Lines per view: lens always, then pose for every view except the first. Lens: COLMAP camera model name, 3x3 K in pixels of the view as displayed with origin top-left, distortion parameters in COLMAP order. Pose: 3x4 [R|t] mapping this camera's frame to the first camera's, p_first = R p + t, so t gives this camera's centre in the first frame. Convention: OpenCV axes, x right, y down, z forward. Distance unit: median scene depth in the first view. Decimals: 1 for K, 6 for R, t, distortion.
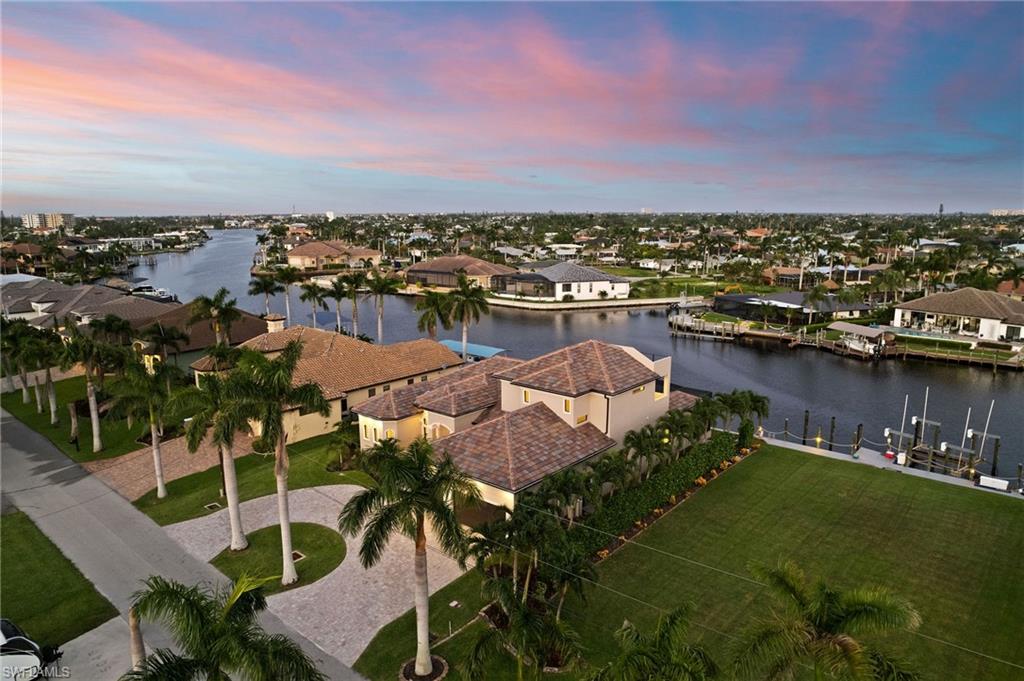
lens RADIAL K [[652.6, 0, 508.4], [0, 652.6, 338.6], [0, 0, 1]] dist [-0.056946, 0.044191]
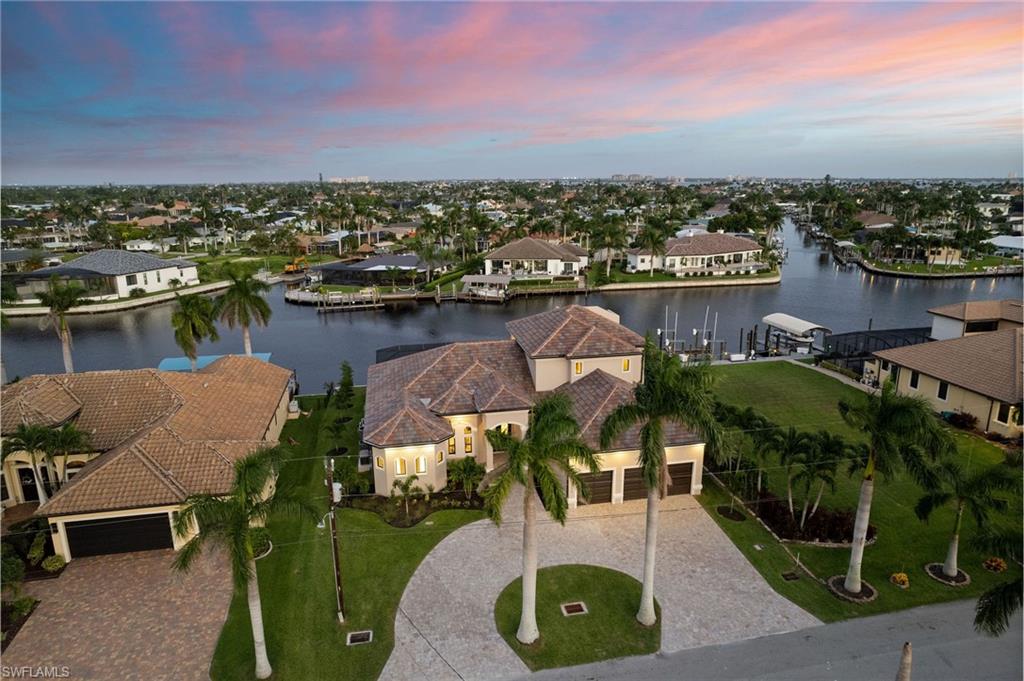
lens RADIAL K [[652.6, 0, 510.6], [0, 652.6, 341.9], [0, 0, 1]] dist [-0.056946, 0.044191]
pose [[0.626141, -0.192533, 0.755565, -0.285348], [0.156487, 0.980347, 0.120131, -0.031001], [-0.763845, 0.043017, 0.643964, 0.164413]]
